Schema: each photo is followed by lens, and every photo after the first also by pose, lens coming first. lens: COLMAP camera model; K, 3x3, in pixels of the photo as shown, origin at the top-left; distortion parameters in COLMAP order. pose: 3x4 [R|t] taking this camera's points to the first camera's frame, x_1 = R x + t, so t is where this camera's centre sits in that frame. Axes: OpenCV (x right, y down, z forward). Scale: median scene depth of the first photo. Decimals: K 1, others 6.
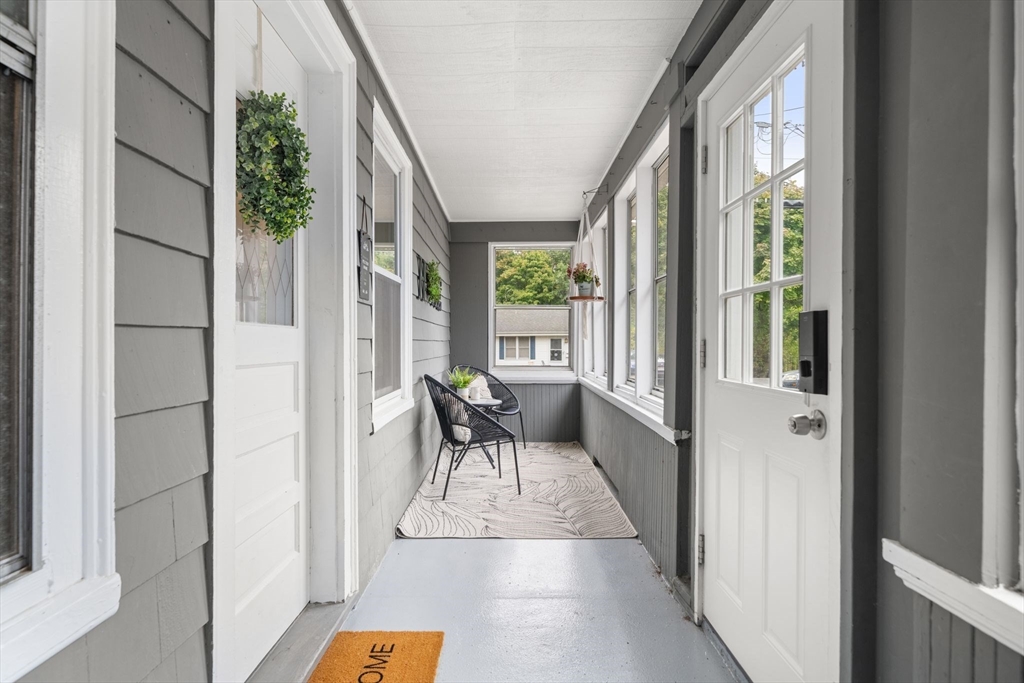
lens RADIAL K [[472.0, 0, 496.3], [0, 472.0, 343.3], [0, 0, 1]] dist [0.001085, 0.000337]
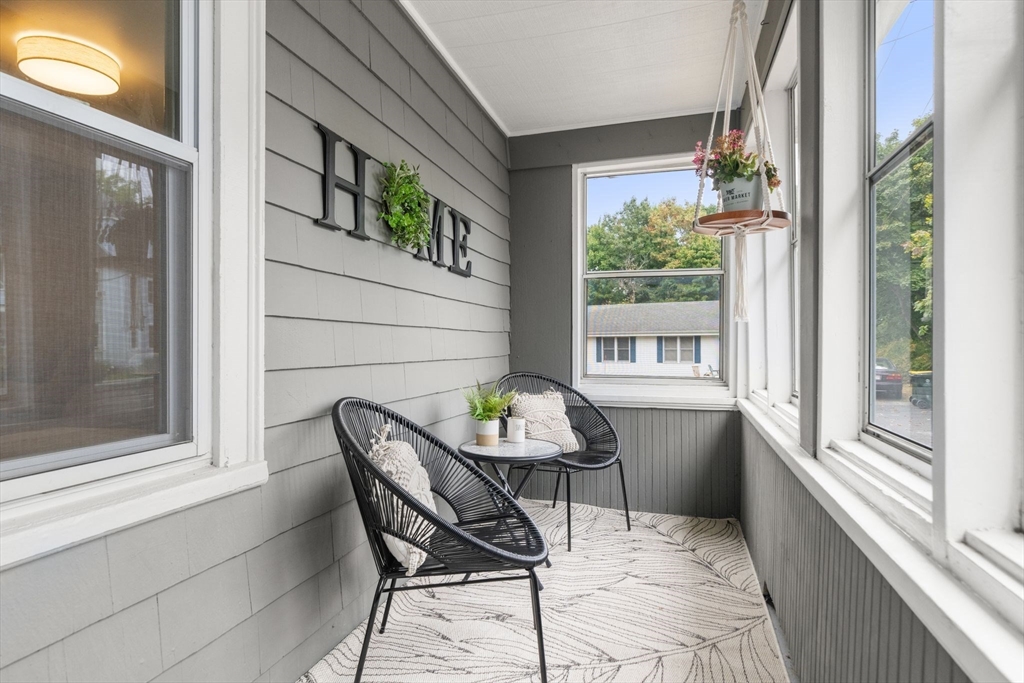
lens RADIAL K [[515.8, 0, 512.0], [0, 515.8, 341.5], [0, 0, 1]] dist [-0.000215, 0.000062]
pose [[0.963595, -0.000198, -0.267364, 0.089412], [-0.001285, 0.999985, -0.005375, 0.010518], [0.267361, 0.005523, 0.963580, 0.391333]]
